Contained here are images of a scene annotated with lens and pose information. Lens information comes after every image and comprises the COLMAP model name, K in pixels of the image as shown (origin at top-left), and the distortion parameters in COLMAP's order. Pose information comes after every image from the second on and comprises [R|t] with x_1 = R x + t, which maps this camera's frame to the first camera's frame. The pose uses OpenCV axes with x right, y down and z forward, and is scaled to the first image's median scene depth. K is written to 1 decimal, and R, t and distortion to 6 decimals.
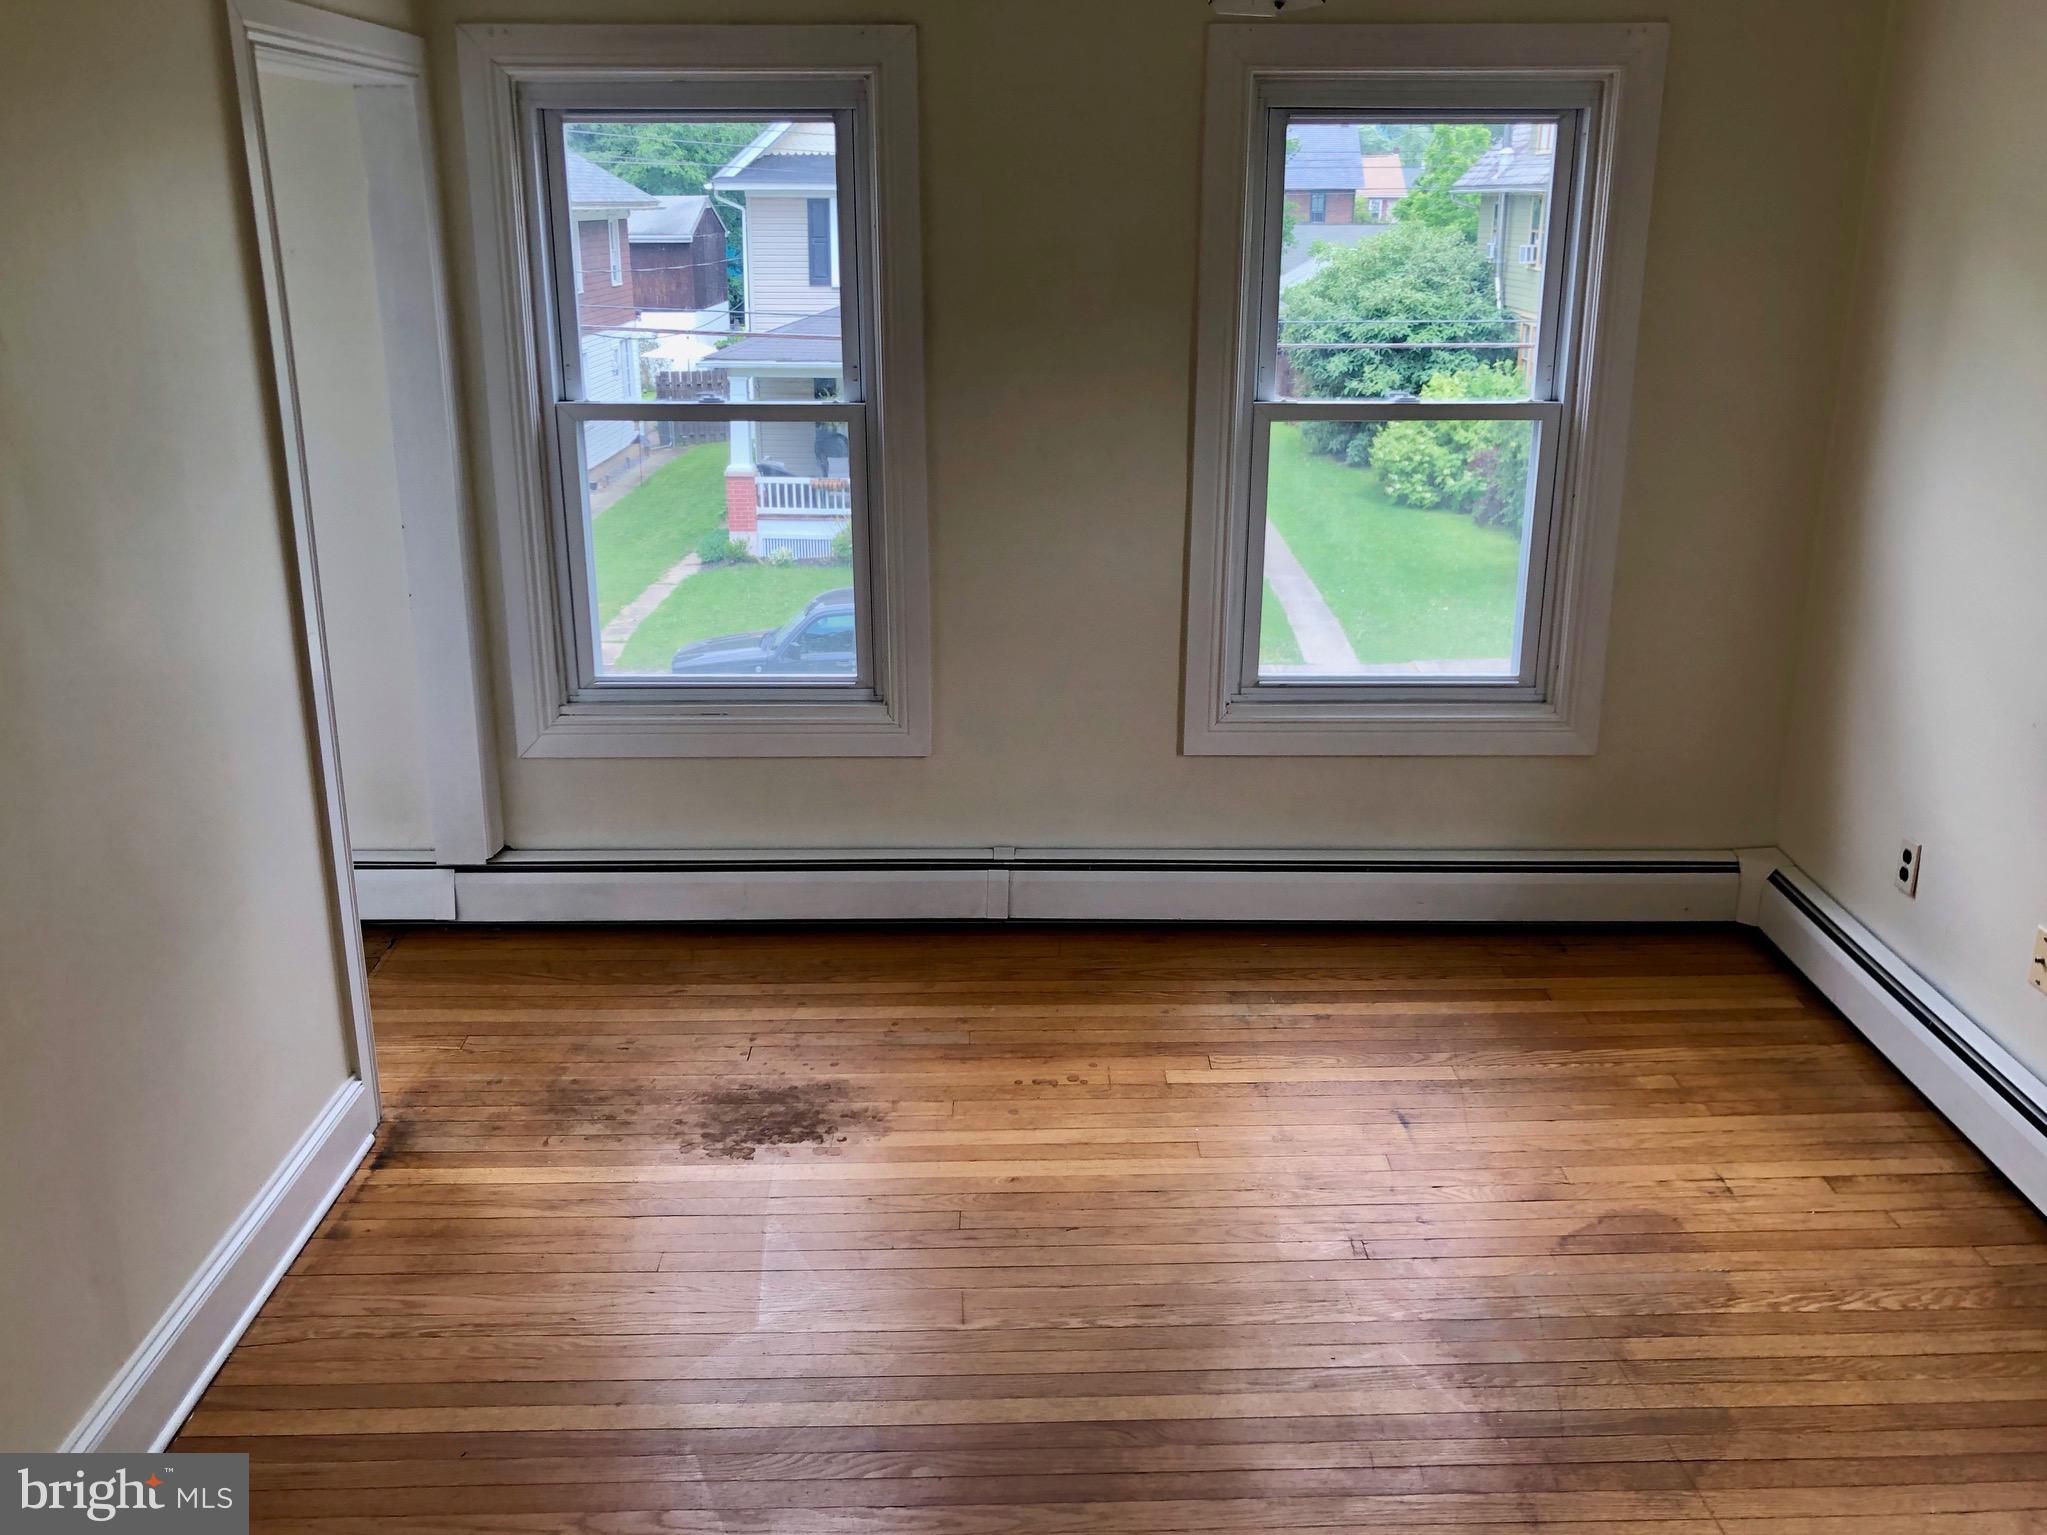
lens RADIAL K [[1753.4, 0, 1023.5], [0, 1753.4, 767.5], [0, 0, 1]] dist [0.043260, -0.017520]
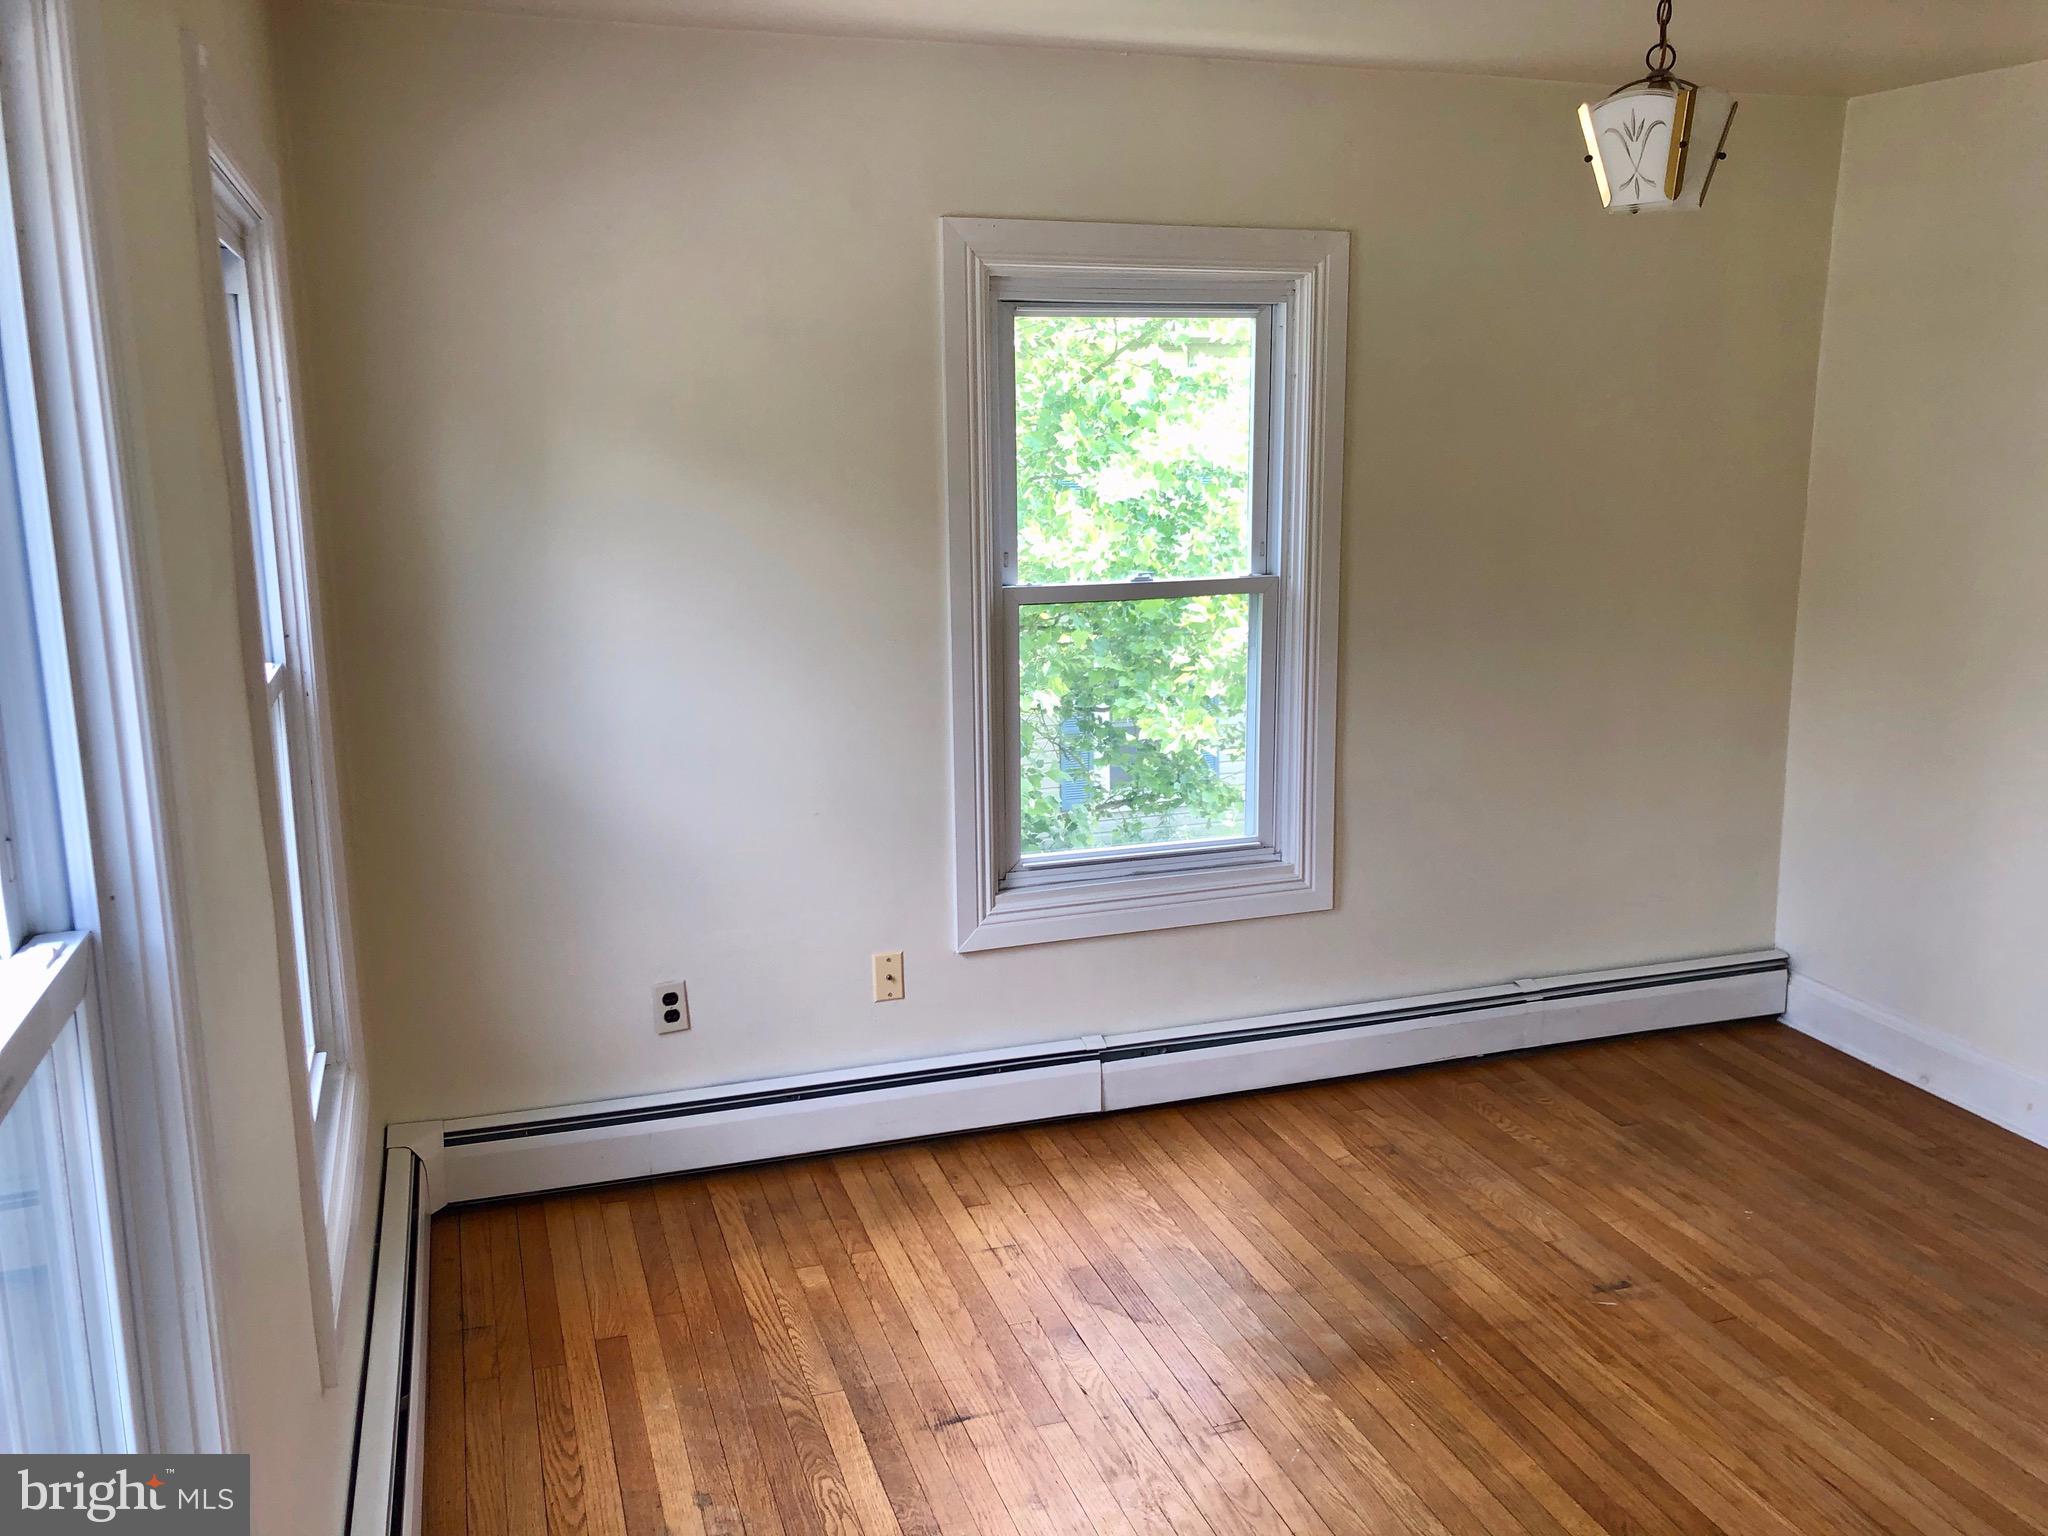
lens RADIAL K [[1674.6, 0, 1024.0], [0, 1674.6, 768.0], [0, 0, 1]] dist [0.114644, -0.161028]
pose [[-0.315248, -0.182418, 0.931312, -0.431395], [0.309942, 0.907748, 0.282717, -0.265047], [-0.896970, 0.377778, -0.229627, 0.872985]]
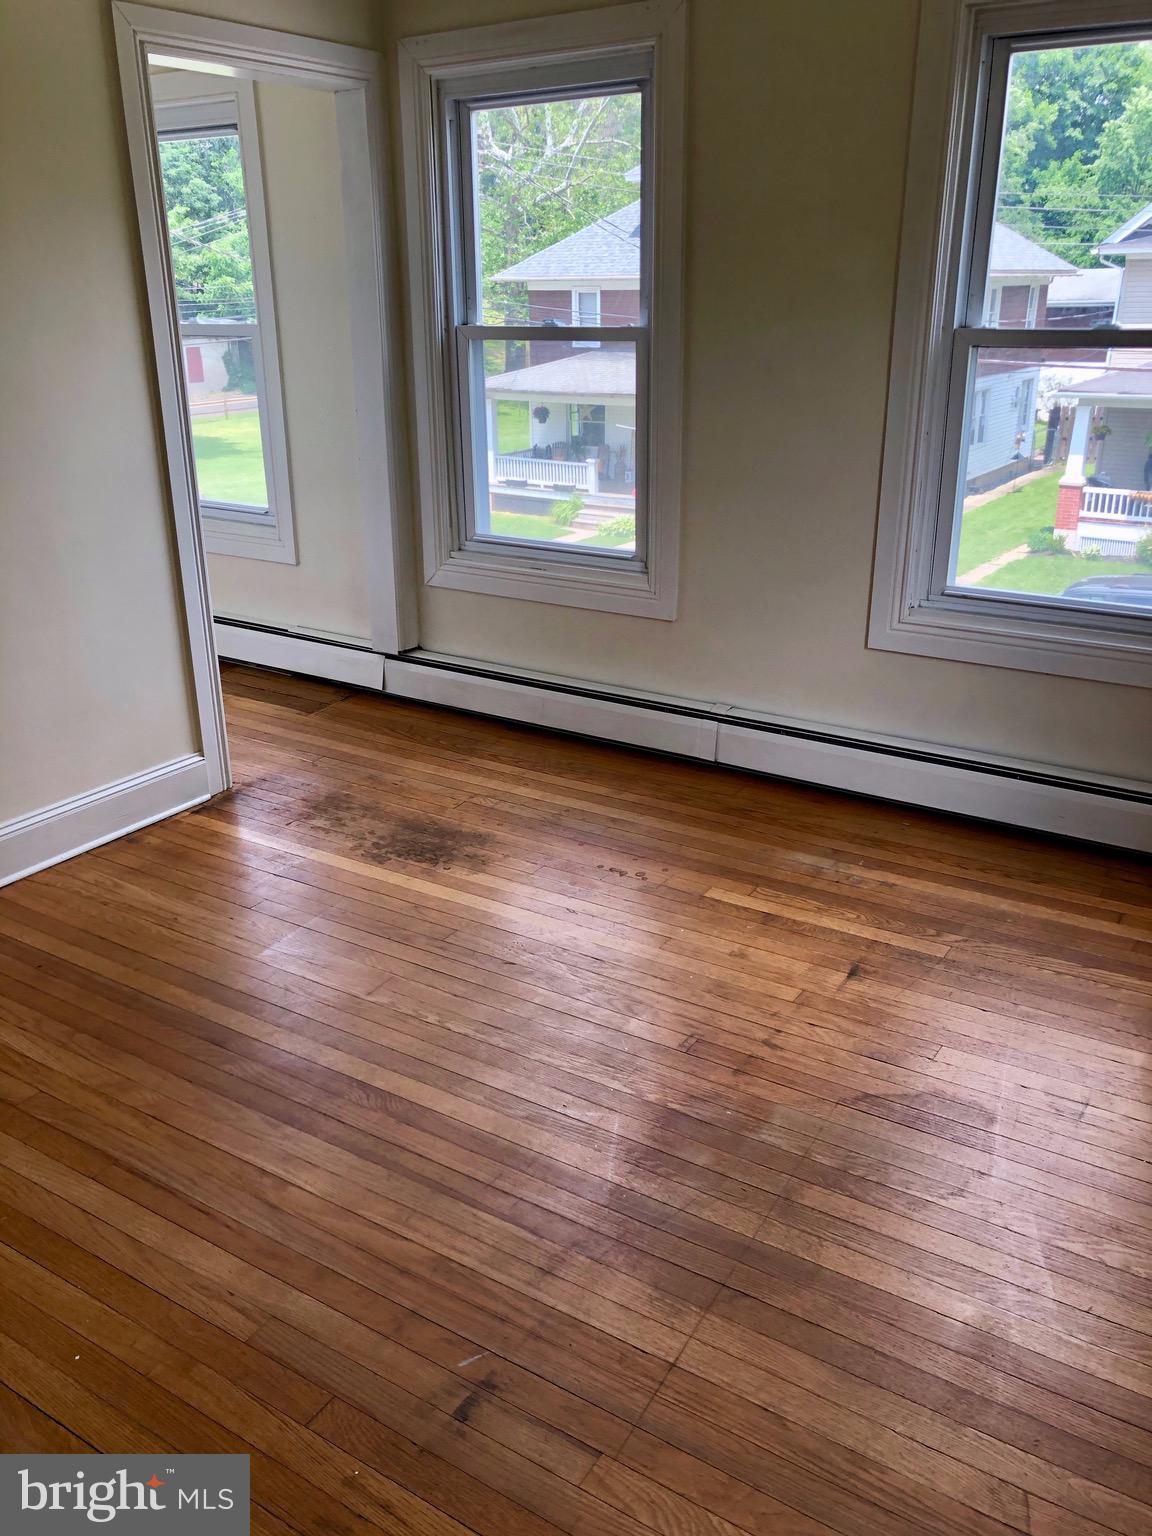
lens RADIAL K [[1256.0, 0, 576.0], [0, 1256.0, 768.0], [0, 0, 1]] dist [0.114644, -0.161028]
pose [[0.828415, 0.189704, -0.527011, 0.390442], [-0.163518, 0.981821, 0.096381, 0.022455], [0.535715, 0.006333, 0.844375, 0.198285]]
